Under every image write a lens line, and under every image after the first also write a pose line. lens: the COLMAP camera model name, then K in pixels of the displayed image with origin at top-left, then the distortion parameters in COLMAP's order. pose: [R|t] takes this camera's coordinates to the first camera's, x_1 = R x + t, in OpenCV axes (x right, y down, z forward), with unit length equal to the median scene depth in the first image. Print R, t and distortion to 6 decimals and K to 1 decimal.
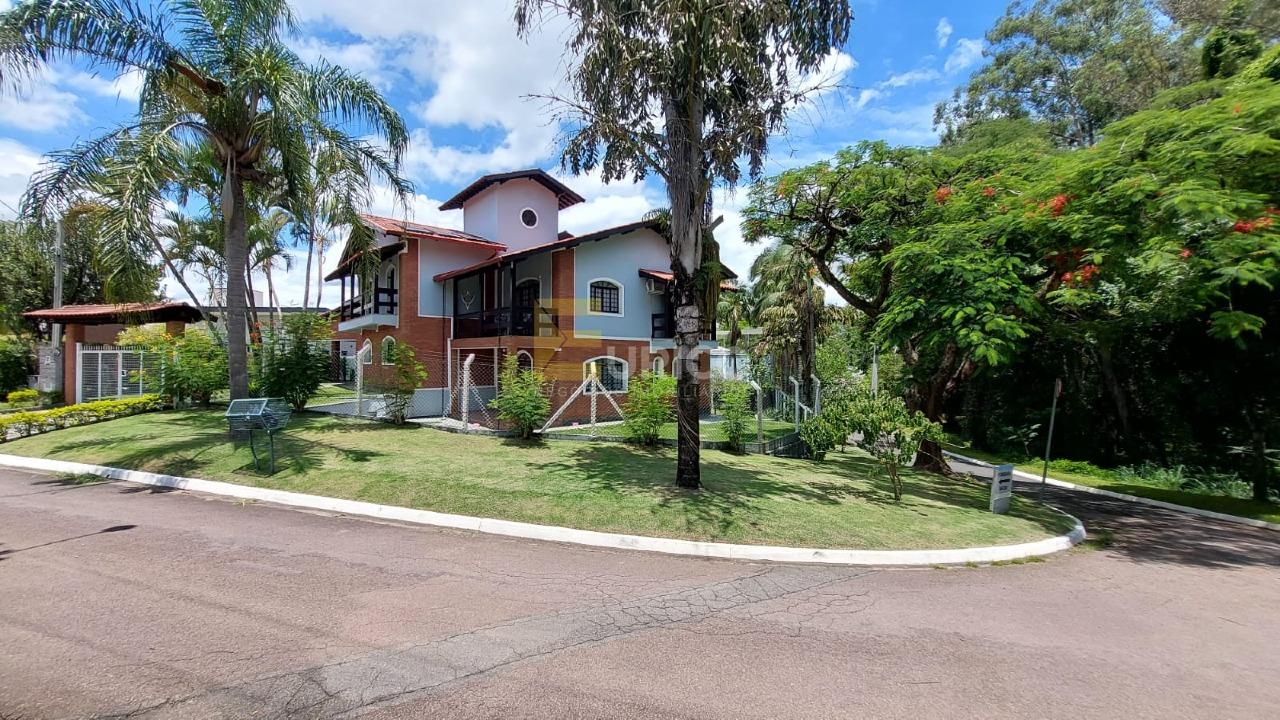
lens RADIAL K [[496.4, 0, 640.0], [0, 496.4, 360.0], [0, 0, 1]] dist [0.000077, 0.000124]
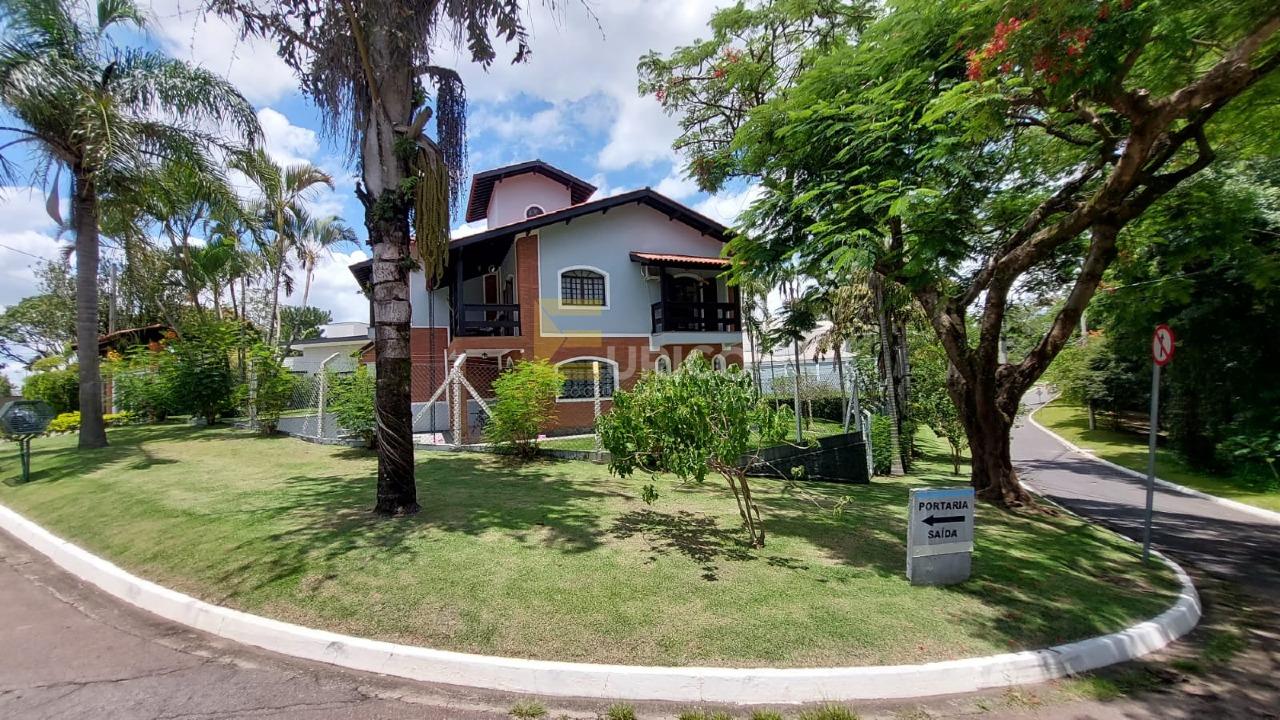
lens RADIAL K [[514.8, 0, 635.3], [0, 514.8, 354.8], [0, 0, 1]] dist [-0.016475, 0.000957]
pose [[0.952984, -0.060682, -0.296882, 0.270074], [0.046366, 0.997407, -0.055032, 0.041064], [0.299452, 0.038680, 0.953327, 0.183352]]
